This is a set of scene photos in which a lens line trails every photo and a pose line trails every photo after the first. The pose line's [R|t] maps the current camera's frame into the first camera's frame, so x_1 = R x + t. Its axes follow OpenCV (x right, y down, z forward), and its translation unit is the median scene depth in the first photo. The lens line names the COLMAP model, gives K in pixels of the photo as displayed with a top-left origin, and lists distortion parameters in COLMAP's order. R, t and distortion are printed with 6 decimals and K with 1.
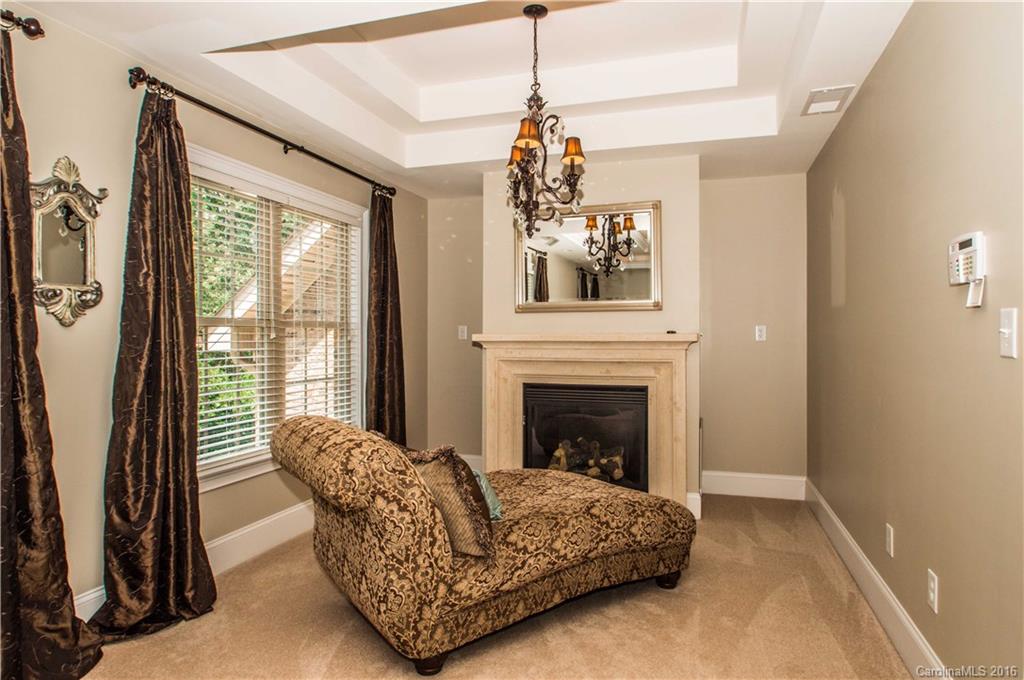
lens RADIAL K [[597.9, 0, 515.1], [0, 597.9, 335.5], [0, 0, 1]] dist [-0.000596, -0.000092]
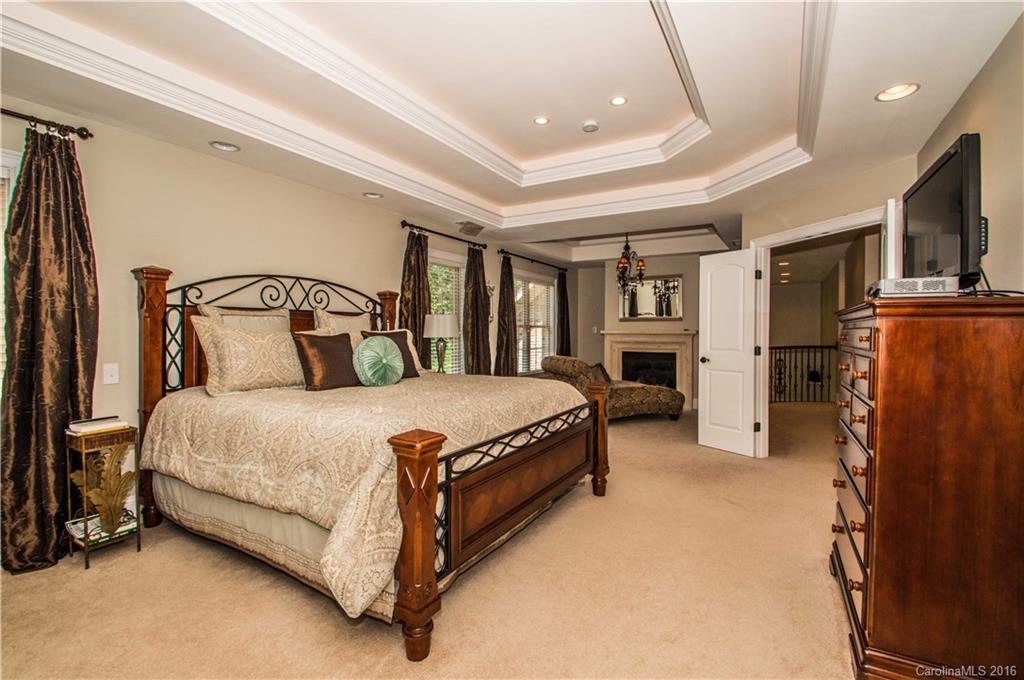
lens RADIAL K [[458.3, 0, 517.8], [0, 458.3, 333.5], [0, 0, 1]] dist [0.014071, -0.000307]
pose [[0.977052, 0.005984, -0.212915, -0.004294], [-0.005202, 0.999978, 0.004232, 0.003594], [0.212935, -0.003027, 0.977062, -0.874922]]
